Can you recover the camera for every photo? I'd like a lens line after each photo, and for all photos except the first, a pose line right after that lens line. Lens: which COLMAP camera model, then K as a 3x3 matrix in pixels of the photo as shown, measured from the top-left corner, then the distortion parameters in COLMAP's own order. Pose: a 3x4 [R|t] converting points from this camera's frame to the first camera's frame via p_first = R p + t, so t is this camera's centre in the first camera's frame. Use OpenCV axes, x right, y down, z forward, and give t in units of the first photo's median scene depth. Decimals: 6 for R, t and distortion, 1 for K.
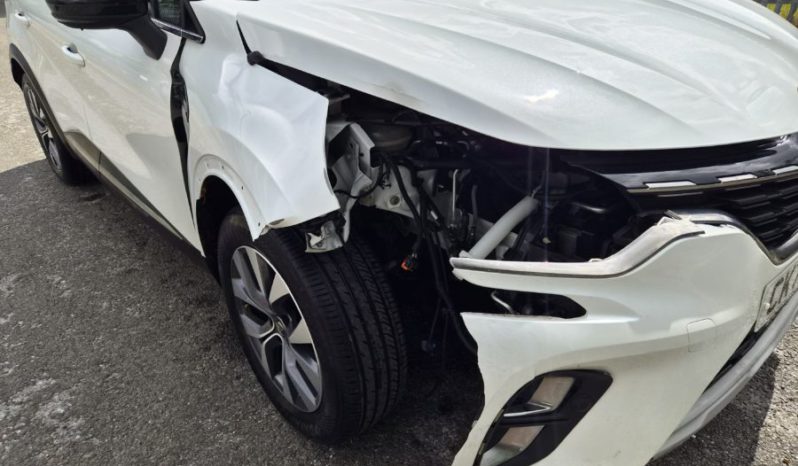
lens RADIAL K [[536.6, 0, 391.3], [0, 536.6, 240.5], [0, 0, 1]] dist [0.069635, -0.059228]
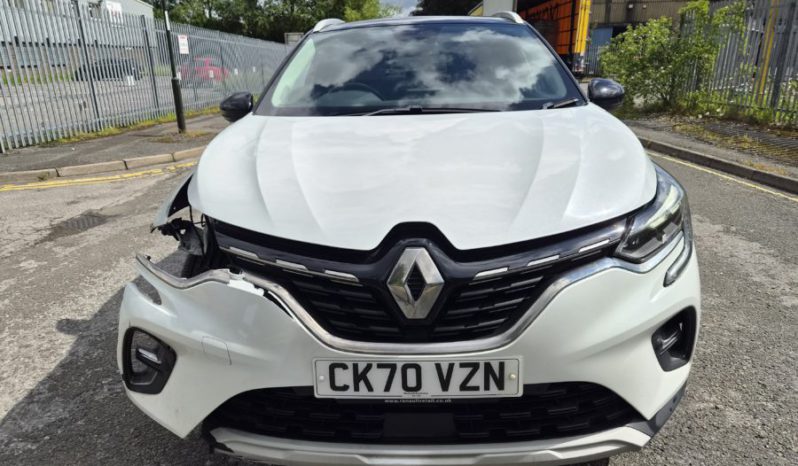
lens RADIAL K [[536.6, 0, 391.3], [0, 536.6, 240.5], [0, 0, 1]] dist [0.069635, -0.059228]
pose [[0.715913, 0.237339, -0.656612, 1.337621], [-0.341300, 0.939390, -0.032571, -0.167086], [0.609084, 0.247420, 0.753525, 0.067743]]
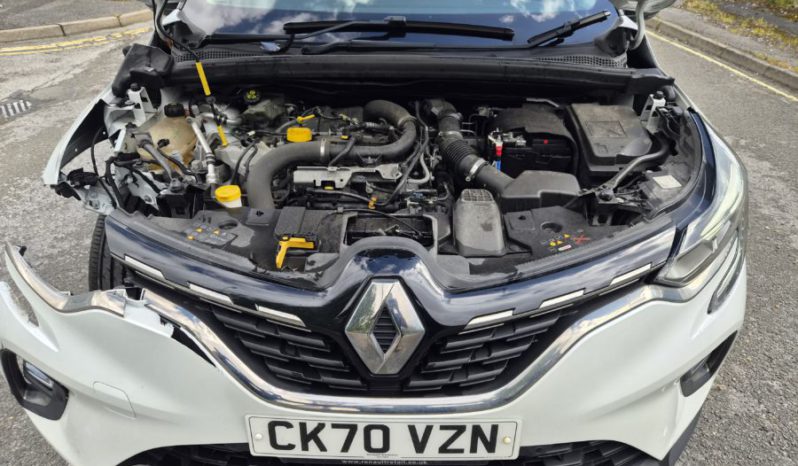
lens RADIAL K [[538.5, 0, 397.5], [0, 538.5, 243.9], [0, 0, 1]] dist [0.064470, -0.056483]
pose [[0.735767, 0.402546, -0.544613, 1.082225], [-0.368063, 0.912724, 0.177382, -0.388209], [0.568486, 0.069940, 0.819715, 0.286080]]
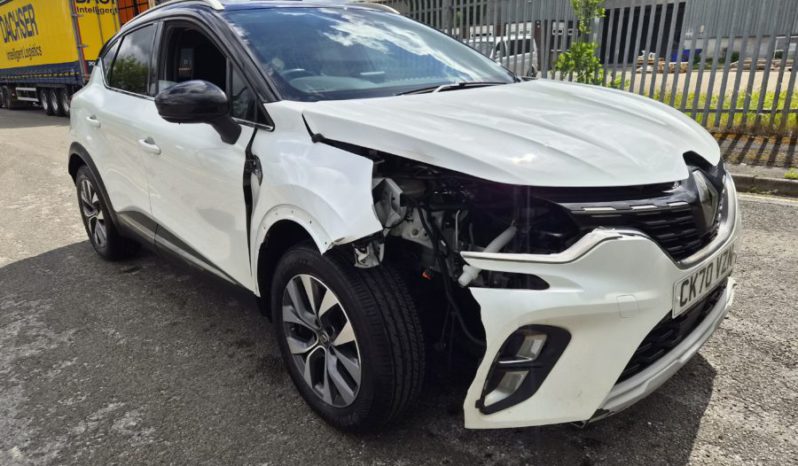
lens RADIAL K [[536.6, 0, 391.3], [0, 536.6, 240.5], [0, 0, 1]] dist [0.069635, -0.059228]
pose [[0.999598, -0.008321, 0.027103, -0.089505], [0.013175, 0.982808, -0.184160, 0.192467], [-0.025105, 0.184443, 0.982523, -0.356006]]
